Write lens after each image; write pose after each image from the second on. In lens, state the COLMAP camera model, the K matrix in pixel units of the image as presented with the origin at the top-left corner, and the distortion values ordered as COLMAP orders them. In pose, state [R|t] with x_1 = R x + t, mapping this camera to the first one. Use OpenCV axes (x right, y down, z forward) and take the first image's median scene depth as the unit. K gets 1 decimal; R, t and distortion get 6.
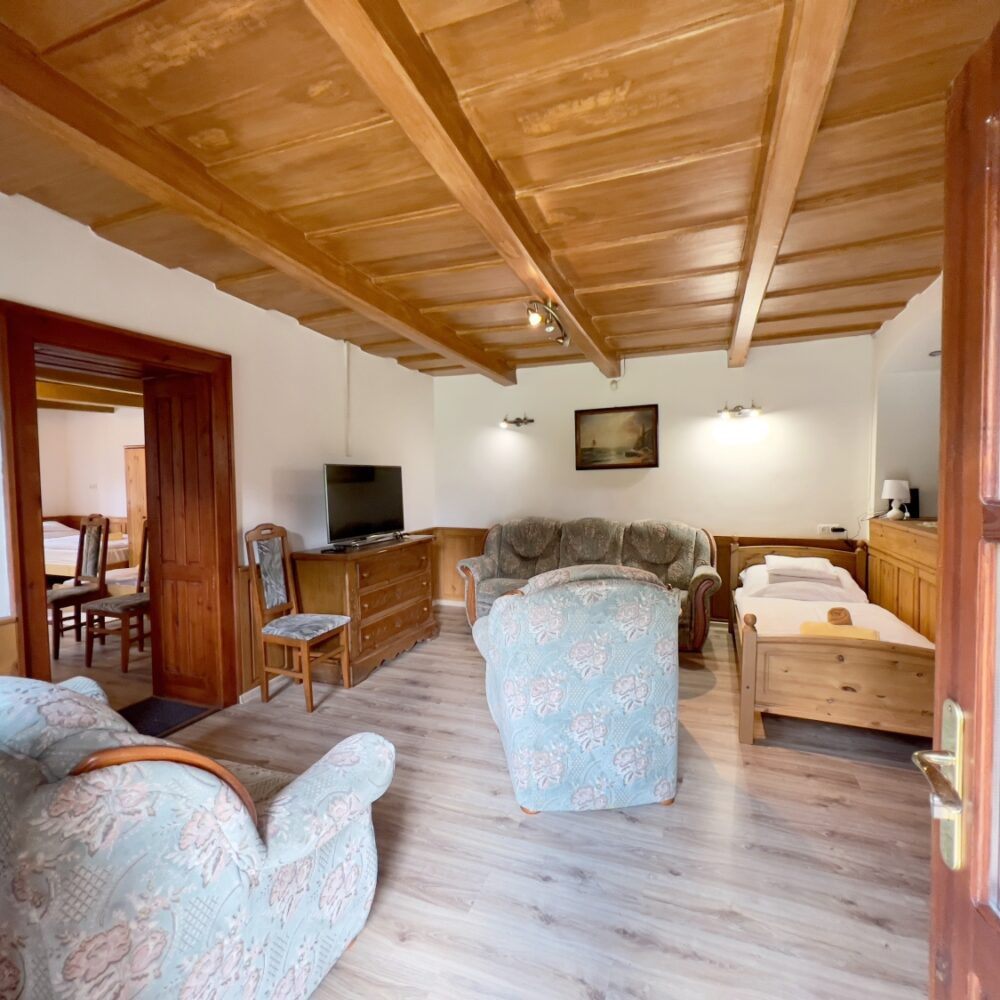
lens RADIAL K [[531.9, 0, 497.2], [0, 531.9, 498.7], [0, 0, 1]] dist [-0.003158, 0.001283]
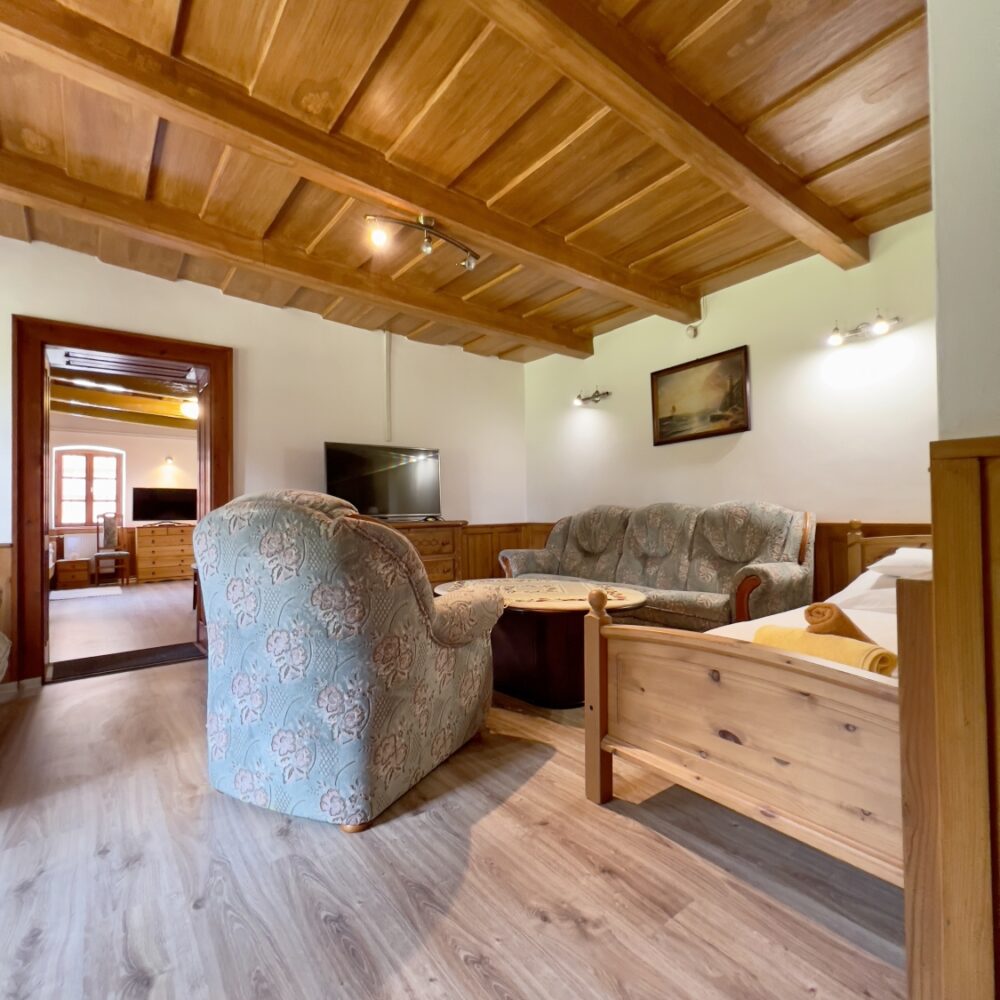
lens RADIAL K [[531.9, 0, 499.4], [0, 531.9, 497.3], [0, 0, 1]] dist [-0.003158, 0.001283]
pose [[0.857613, -0.024220, -0.513725, 0.395789], [-0.009126, 0.998017, -0.062287, 0.082958], [0.514214, 0.058107, 0.855691, 0.221796]]
